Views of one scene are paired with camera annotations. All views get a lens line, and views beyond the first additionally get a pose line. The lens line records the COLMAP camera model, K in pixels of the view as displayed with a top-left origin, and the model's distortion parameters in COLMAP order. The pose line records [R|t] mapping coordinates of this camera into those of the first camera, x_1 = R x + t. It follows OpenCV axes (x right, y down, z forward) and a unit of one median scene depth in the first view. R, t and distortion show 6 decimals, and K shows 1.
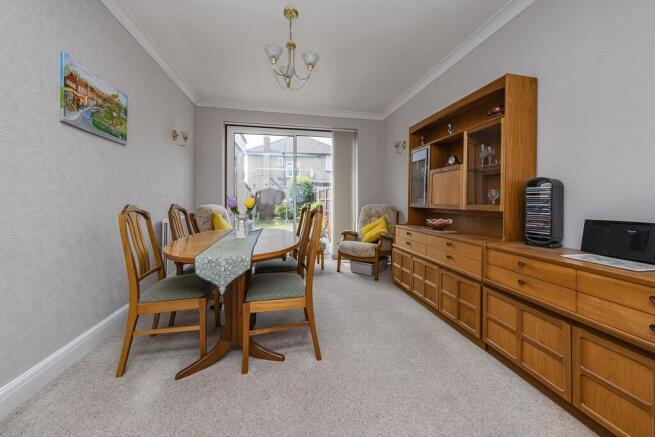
lens RADIAL K [[232.7, 0, 324.7], [0, 232.7, 203.5], [0, 0, 1]] dist [-0.000942, 0.000008]
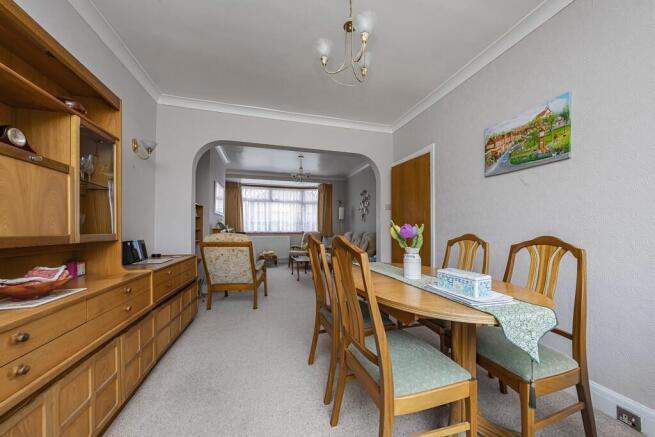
lens RADIAL K [[232.7, 0, 325.8], [0, 232.7, 231.2], [0, 0, 1]] dist [-0.000942, 0.000008]
pose [[-0.994895, -0.004652, -0.100811, 0.016274], [-0.005586, 0.999944, 0.008982, -0.013498], [0.100763, 0.009499, -0.994865, 1.850800]]
